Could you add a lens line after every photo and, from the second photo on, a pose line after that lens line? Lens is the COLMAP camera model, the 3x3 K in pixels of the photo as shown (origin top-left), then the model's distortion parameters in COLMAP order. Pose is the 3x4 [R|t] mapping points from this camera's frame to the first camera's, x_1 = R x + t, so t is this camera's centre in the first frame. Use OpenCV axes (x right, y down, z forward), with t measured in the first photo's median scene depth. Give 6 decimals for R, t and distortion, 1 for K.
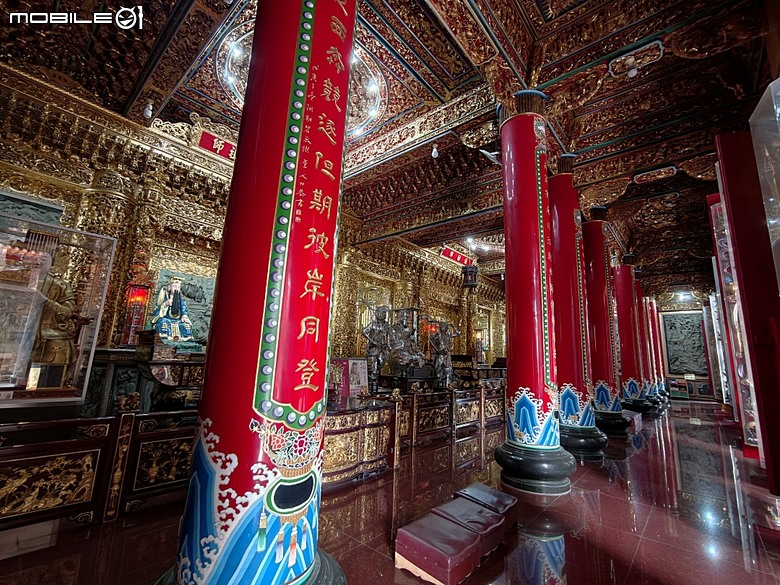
lens RADIAL K [[348.0, 0, 390.0], [0, 348.0, 292.5], [0, 0, 1]] dist [-0.000517, -0.000069]
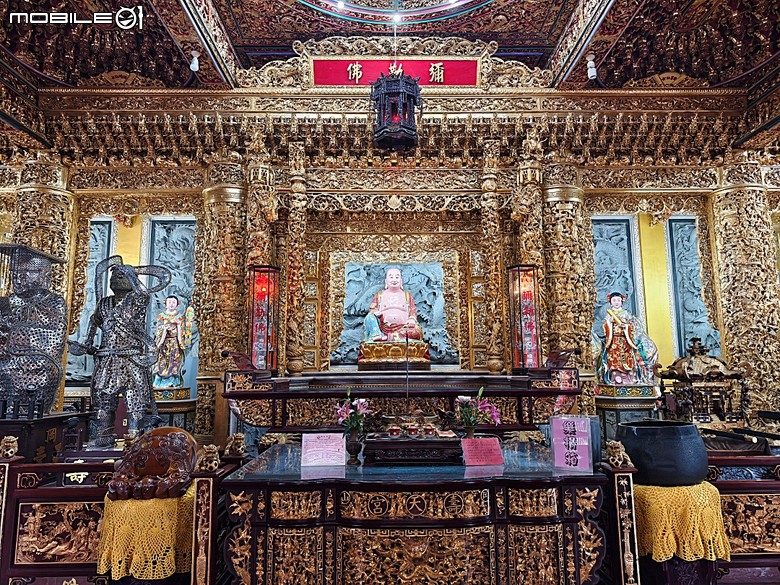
lens RADIAL K [[544.3, 0, 390.0], [0, 544.3, 292.5], [0, 0, 1]] dist [0.085761, 0.000164]
pose [[0.677328, -0.158983, -0.718297, 0.319734], [0.175873, 0.983052, -0.051741, 0.083816], [0.714349, -0.091283, 0.693810, 0.341110]]
